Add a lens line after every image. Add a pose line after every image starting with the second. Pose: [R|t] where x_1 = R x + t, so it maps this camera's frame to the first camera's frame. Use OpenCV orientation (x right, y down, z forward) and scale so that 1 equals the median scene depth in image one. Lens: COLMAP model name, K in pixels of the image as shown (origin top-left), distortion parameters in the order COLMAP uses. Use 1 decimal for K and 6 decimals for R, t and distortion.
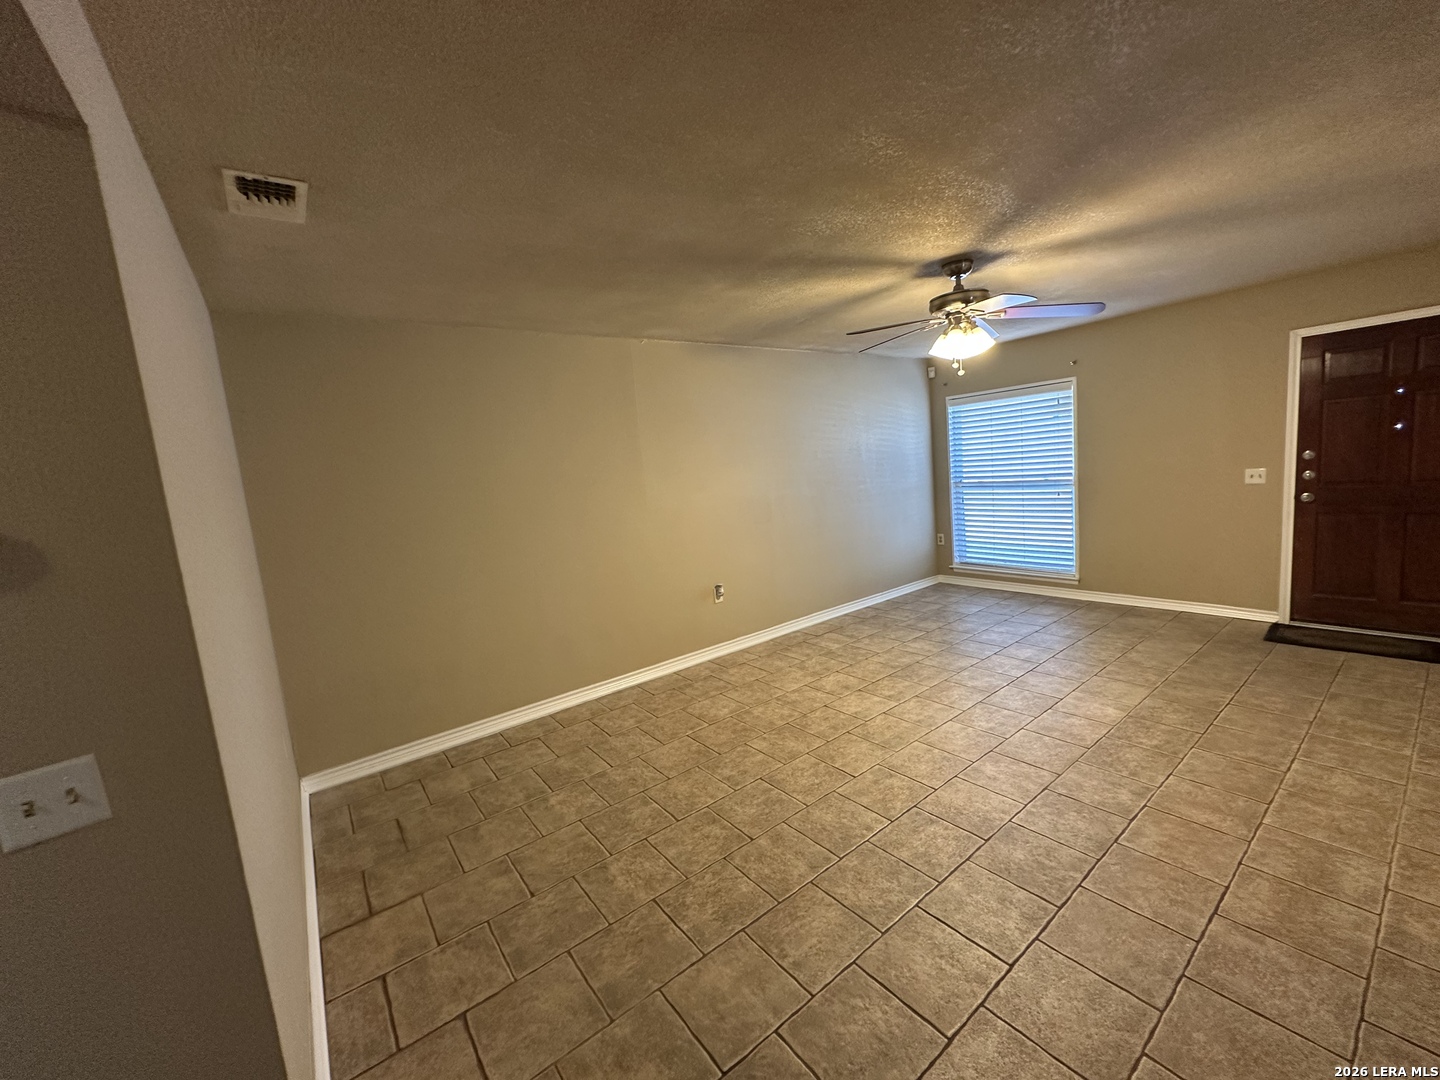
lens RADIAL K [[571.4, 0, 721.9], [0, 571.4, 539.4], [0, 0, 1]] dist [-0.004793, 0.000589]
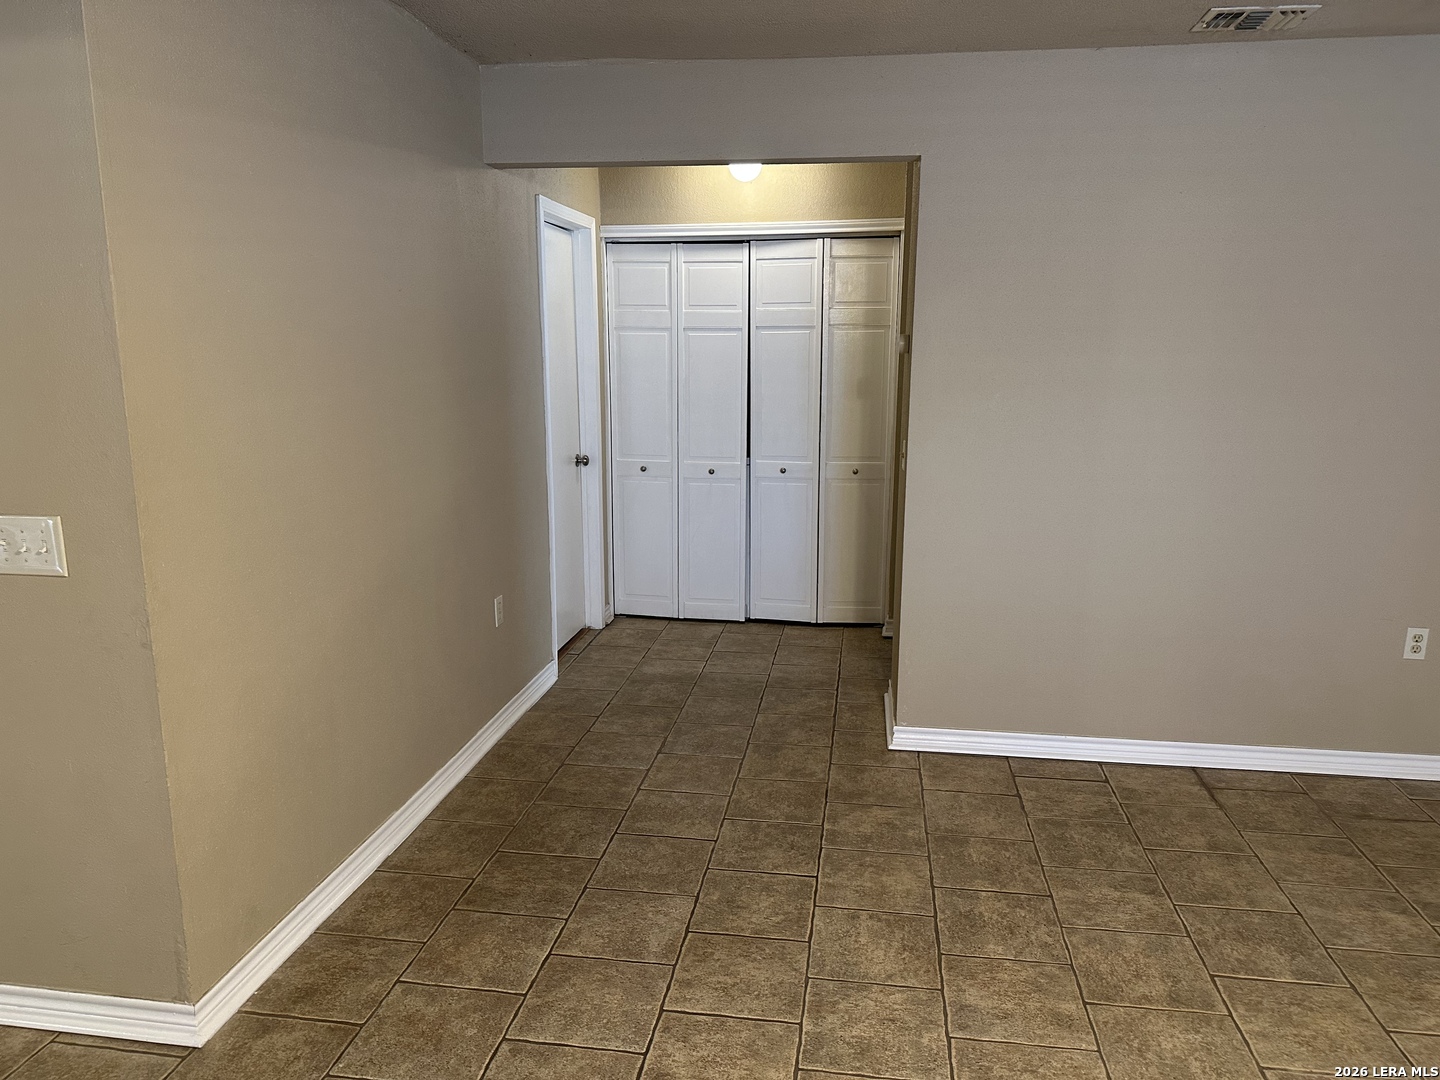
lens RADIAL K [[1021.6, 0, 723.2], [0, 1021.6, 541.9], [0, 0, 1]] dist [0.036424, -0.041626]
pose [[-0.717657, 0.209232, -0.664222, 1.124406], [-0.031070, 0.943228, 0.330689, -0.292240], [0.695704, 0.257959, -0.670413, 1.653964]]
